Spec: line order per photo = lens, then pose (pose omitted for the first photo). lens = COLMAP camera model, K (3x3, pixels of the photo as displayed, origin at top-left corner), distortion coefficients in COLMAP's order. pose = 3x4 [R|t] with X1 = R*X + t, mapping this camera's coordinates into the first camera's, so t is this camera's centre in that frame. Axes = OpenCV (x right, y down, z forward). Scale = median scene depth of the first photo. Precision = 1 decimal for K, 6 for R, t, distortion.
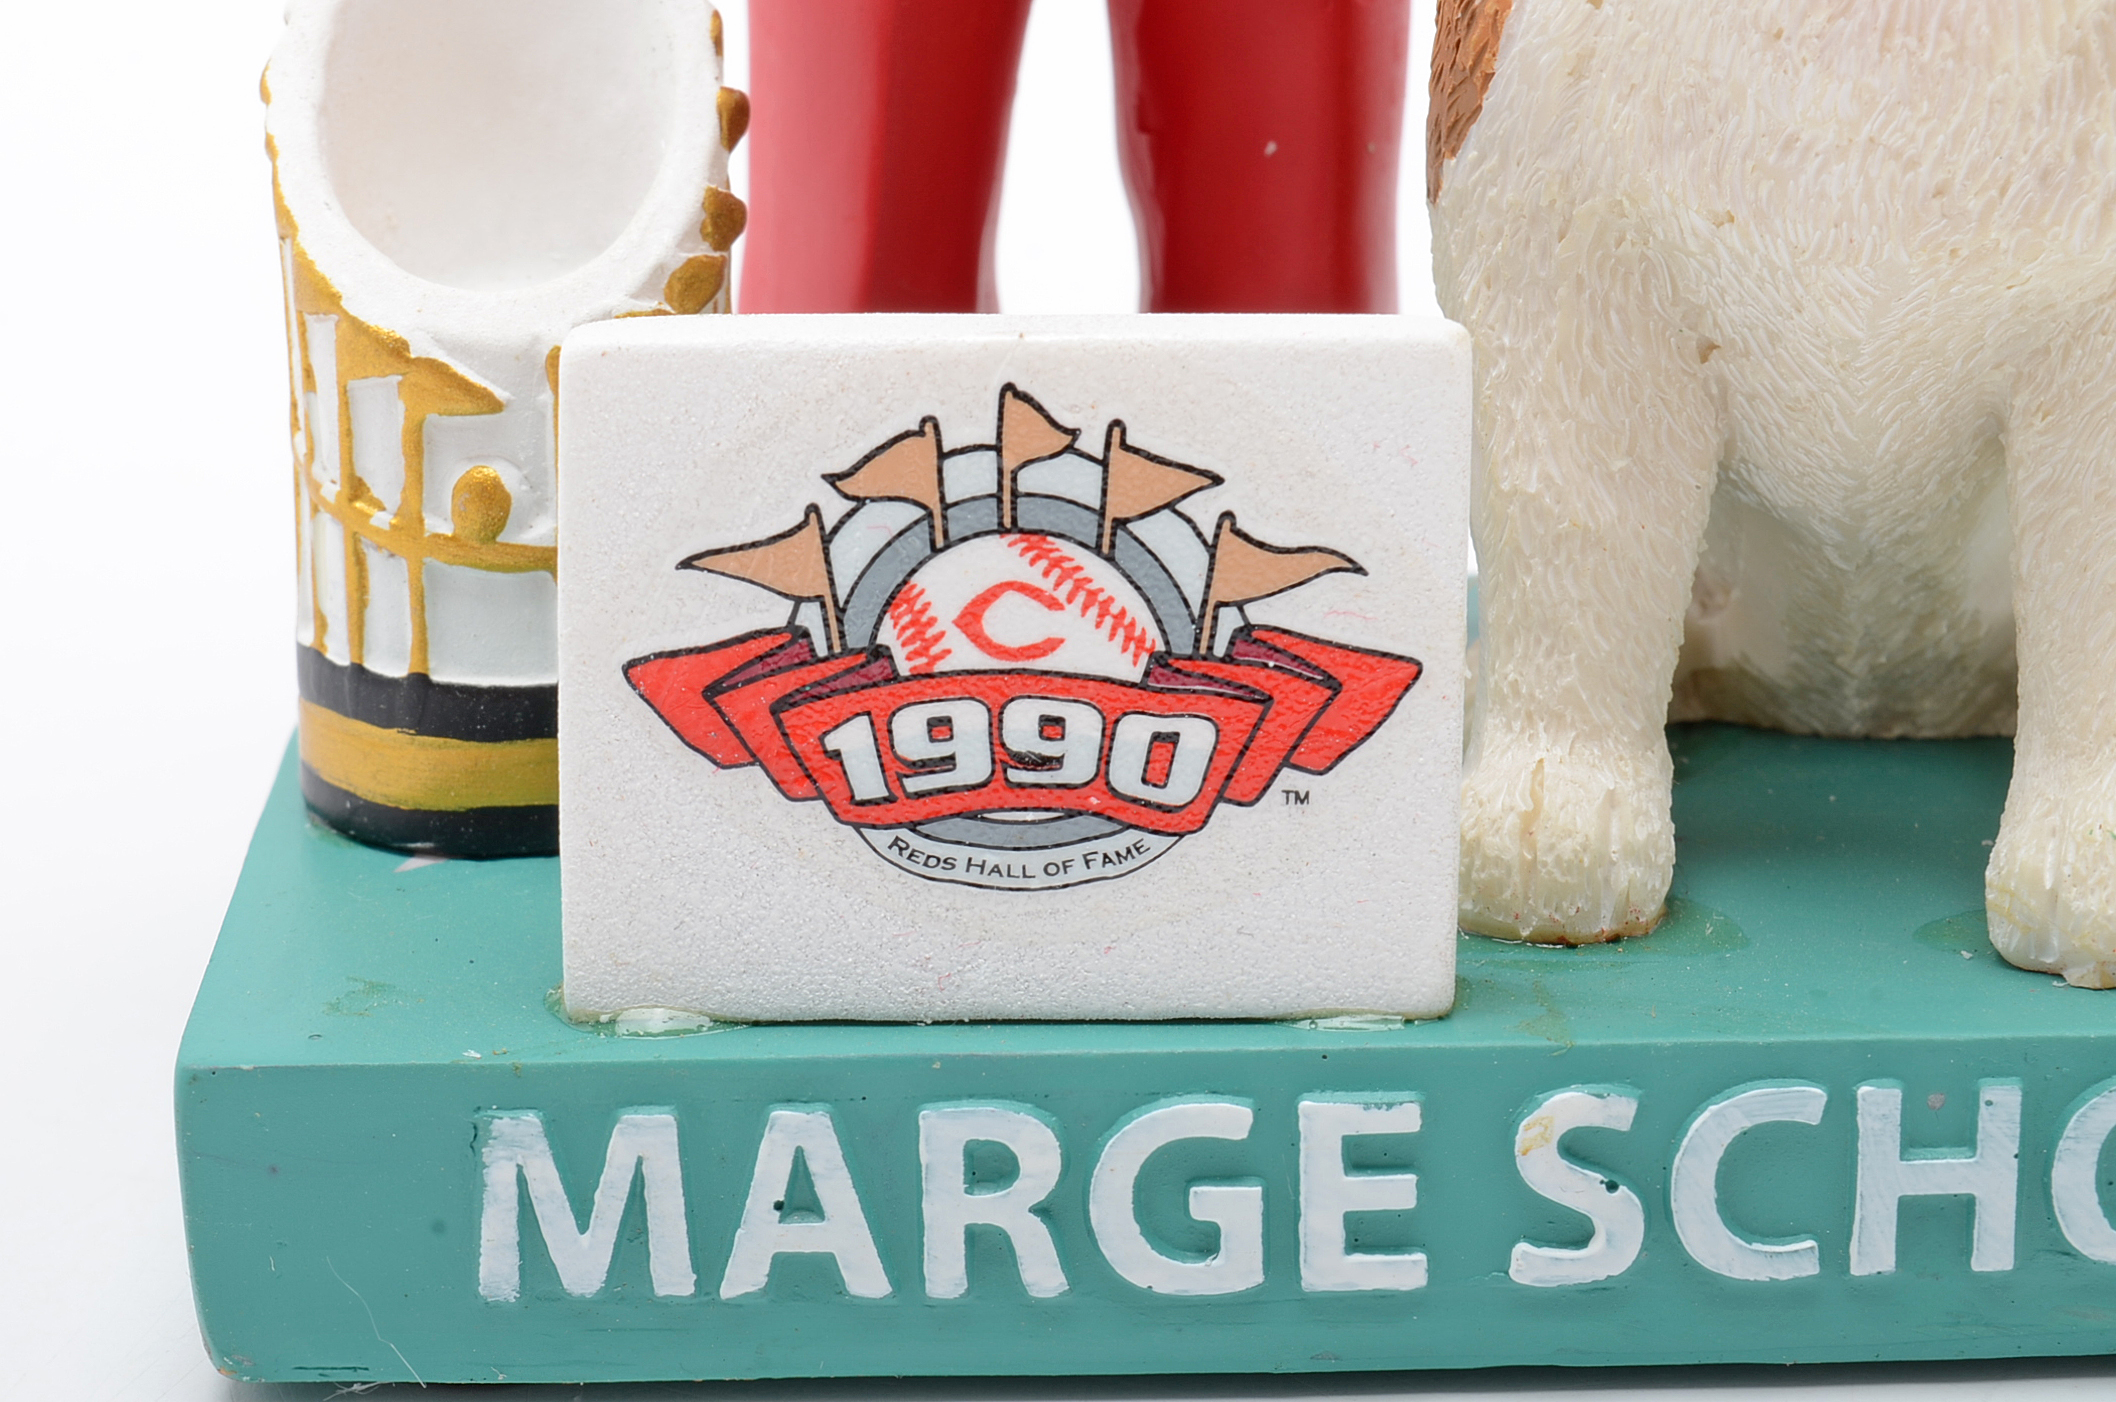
lens RADIAL K [[5108.4, 0, 1052.9], [0, 5108.4, 516.7], [0, 0, 1]] dist [0.035202, -0.235179]
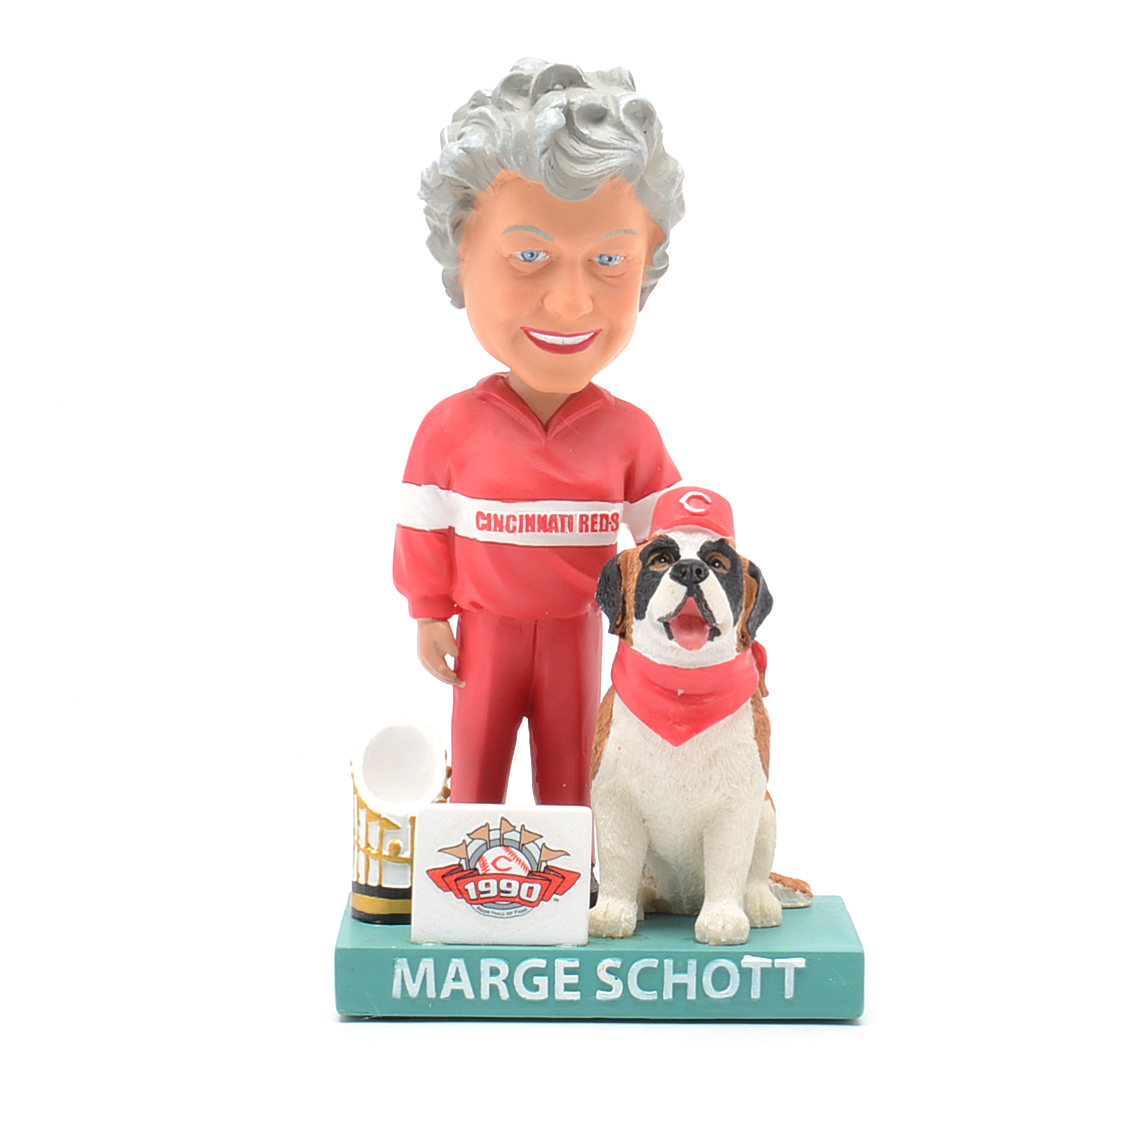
lens RADIAL K [[2968.1, 0, 569.0], [0, 2968.1, 569.0], [0, 0, 1]] dist [0.004160, -0.009103]
pose [[0.999645, 0.026296, -0.004218, 0.063963], [-0.026613, 0.980385, -0.195289, 0.309494], [-0.001000, 0.195332, 0.980737, -1.982379]]
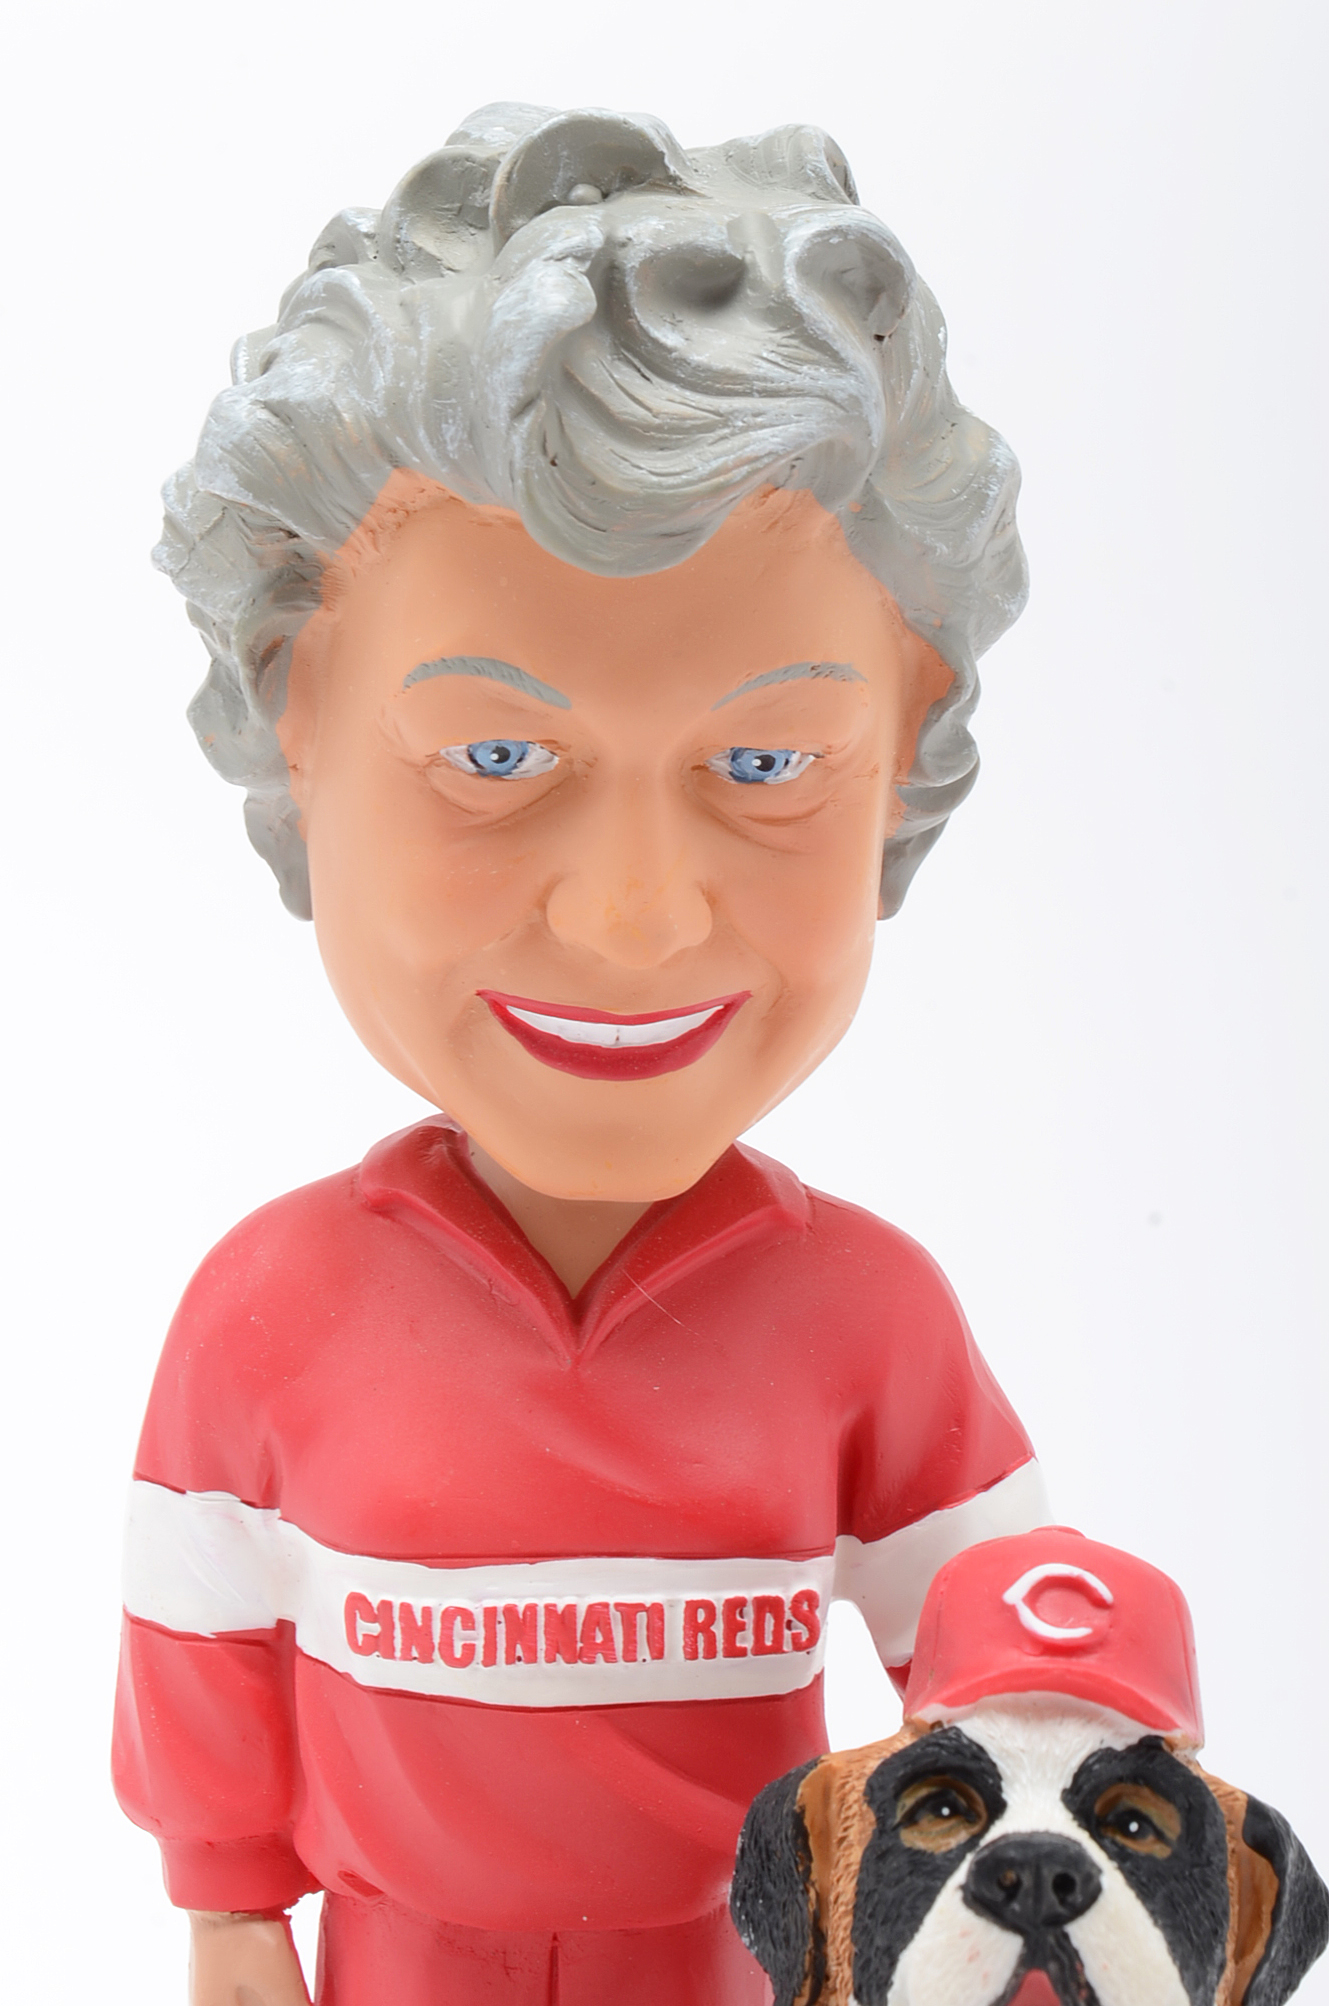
lens RADIAL K [[4884.4, 0, 664.5], [0, 4884.4, 1003.0], [0, 0, 1]] dist [-0.049604, 0.091006]
pose [[0.997285, 0.013642, -0.072360, 0.162990], [-0.029030, 0.975936, -0.216116, -0.203530], [0.067670, 0.217630, 0.973683, -0.496638]]
